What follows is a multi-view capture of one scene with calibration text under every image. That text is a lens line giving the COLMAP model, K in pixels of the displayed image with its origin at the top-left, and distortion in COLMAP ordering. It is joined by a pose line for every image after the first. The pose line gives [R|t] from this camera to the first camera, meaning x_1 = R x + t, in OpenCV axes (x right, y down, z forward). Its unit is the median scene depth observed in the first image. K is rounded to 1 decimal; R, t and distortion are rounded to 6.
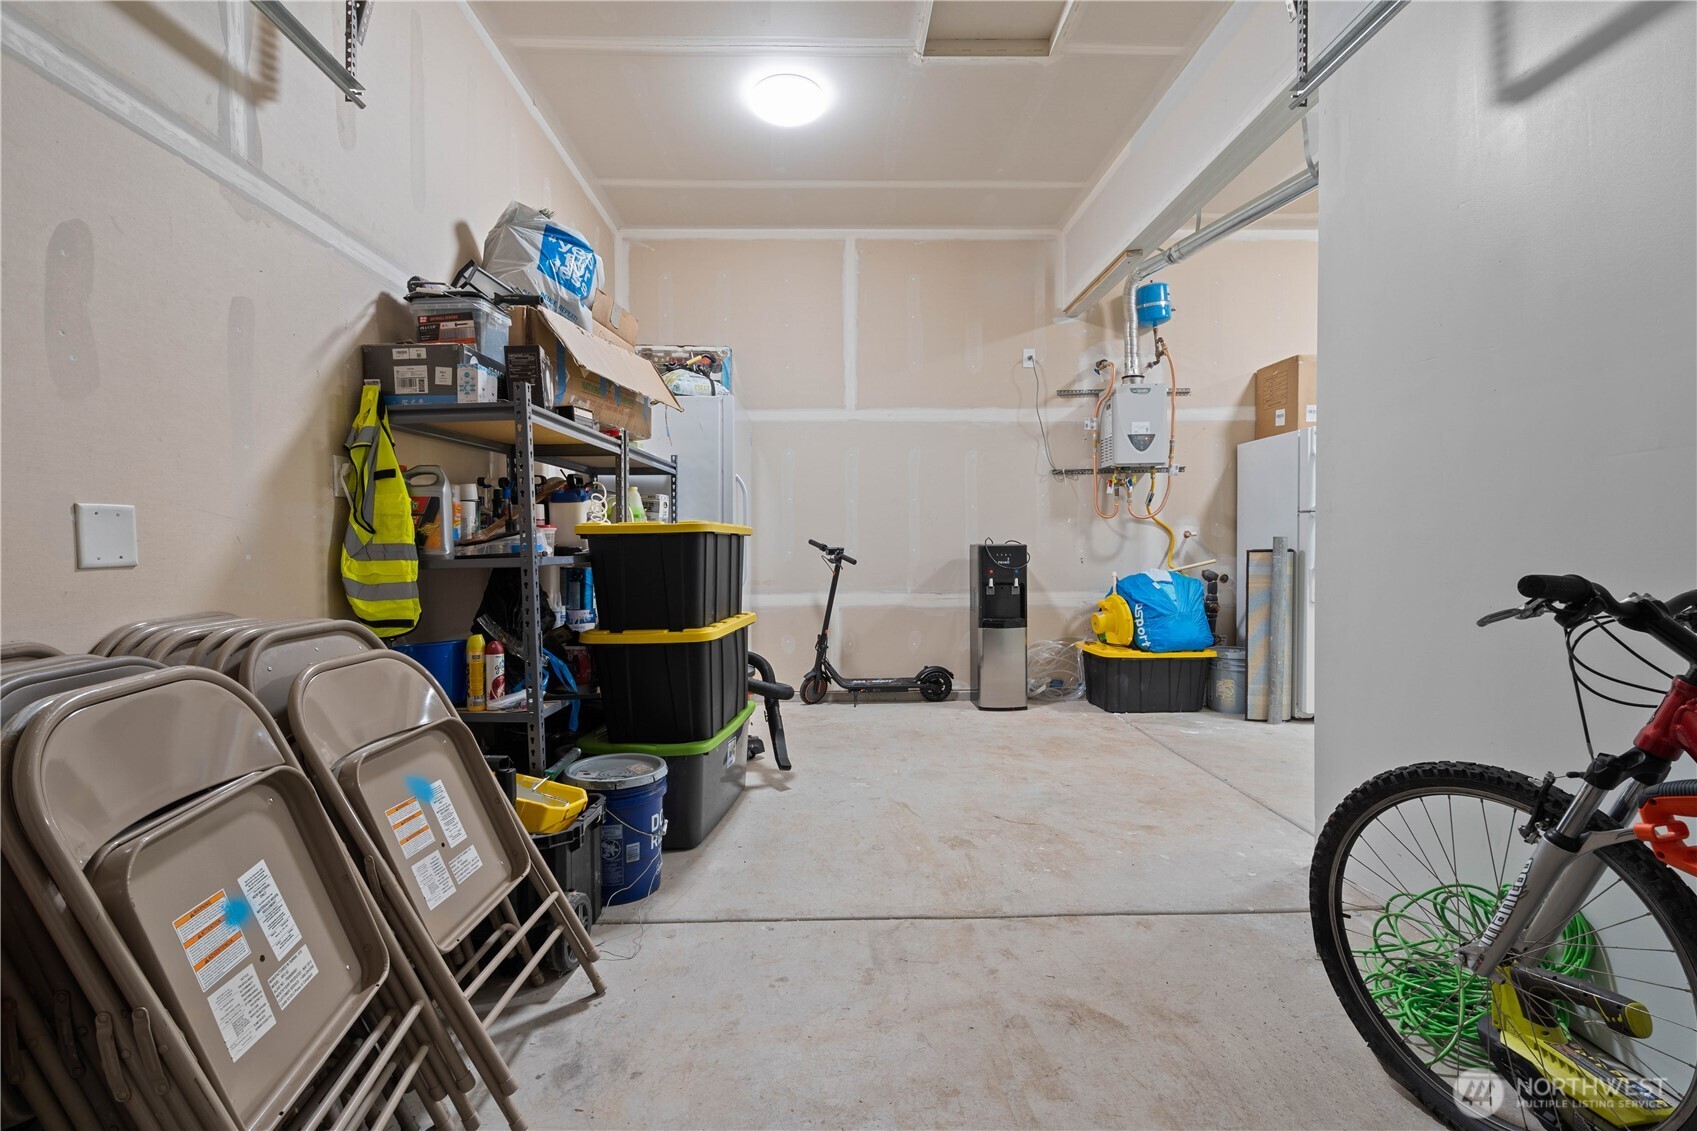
lens RADIAL K [[777.9, 0, 849.2], [0, 777.9, 561.4], [0, 0, 1]] dist [-0.003885, 0.001993]
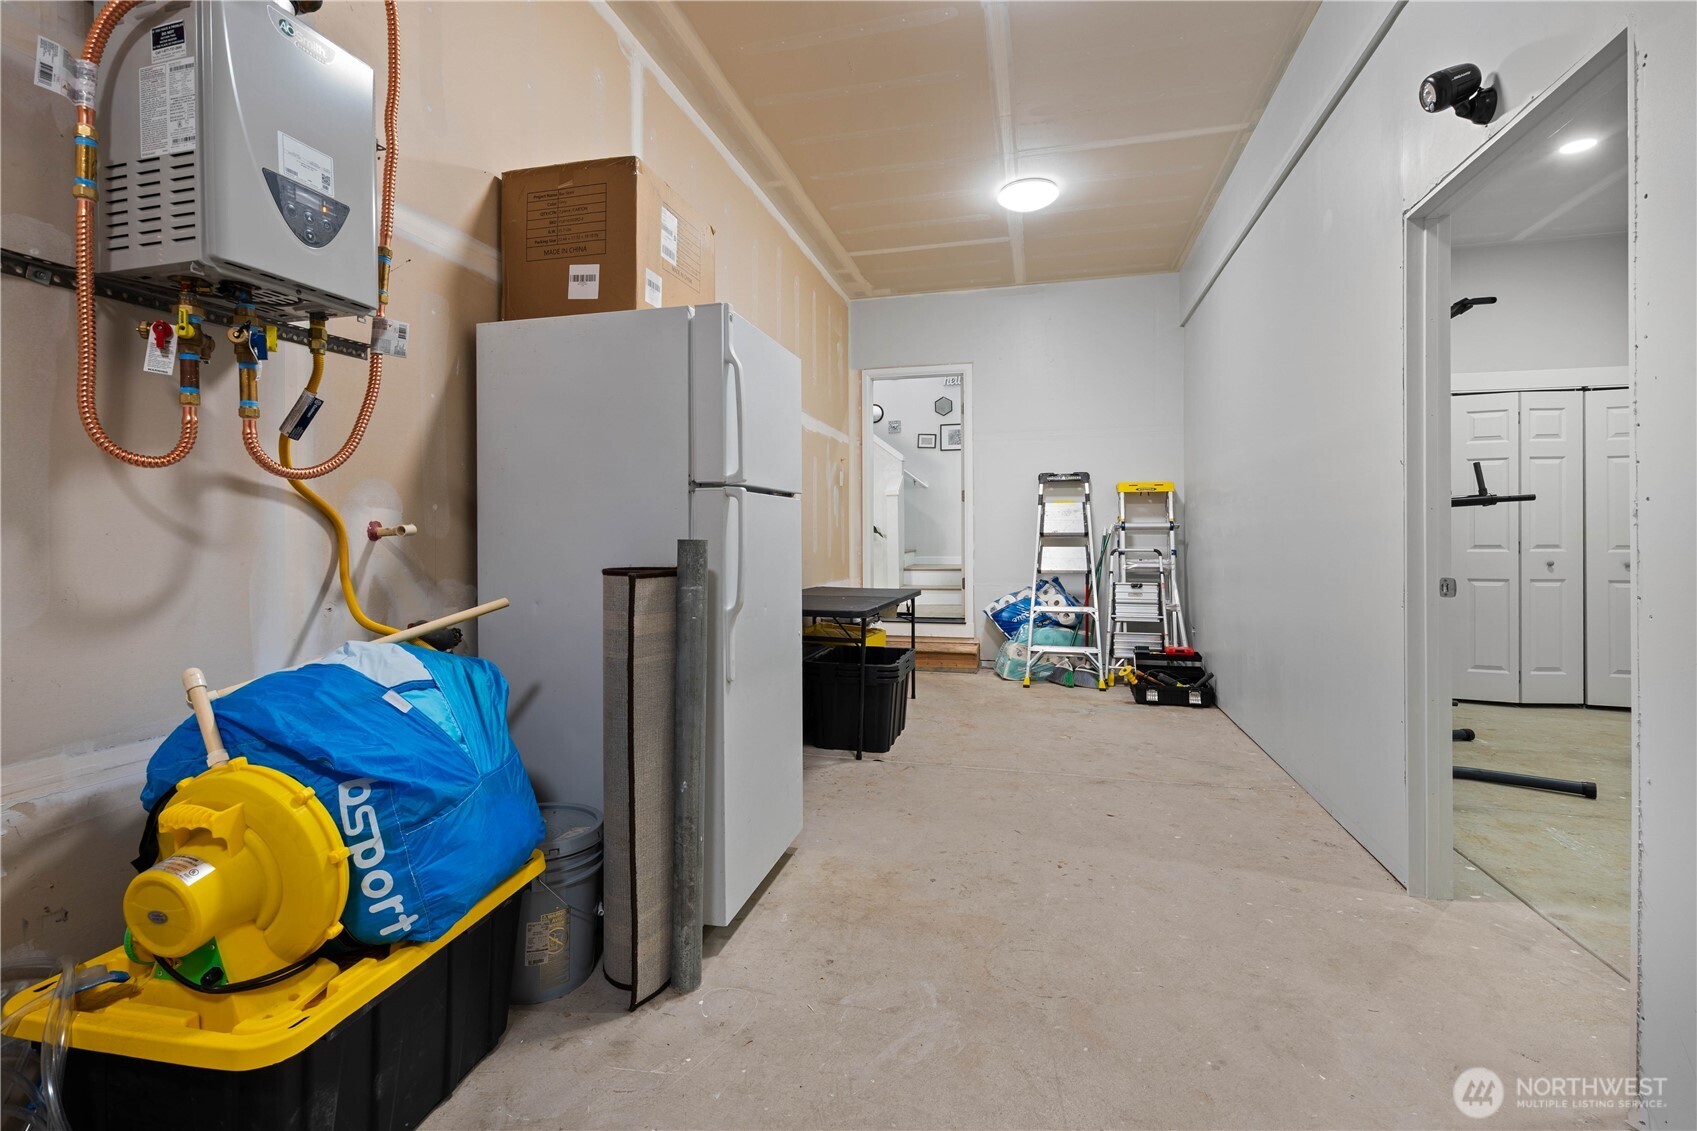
lens RADIAL K [[777.9, 0, 826.6], [0, 777.9, 535.3], [0, 0, 1]] dist [-0.003885, 0.001993]
pose [[0.279317, 0.004833, 0.960187, 0.144204], [0.025216, 0.999606, -0.012367, -0.023319], [-0.959868, 0.027666, 0.279085, 0.706701]]
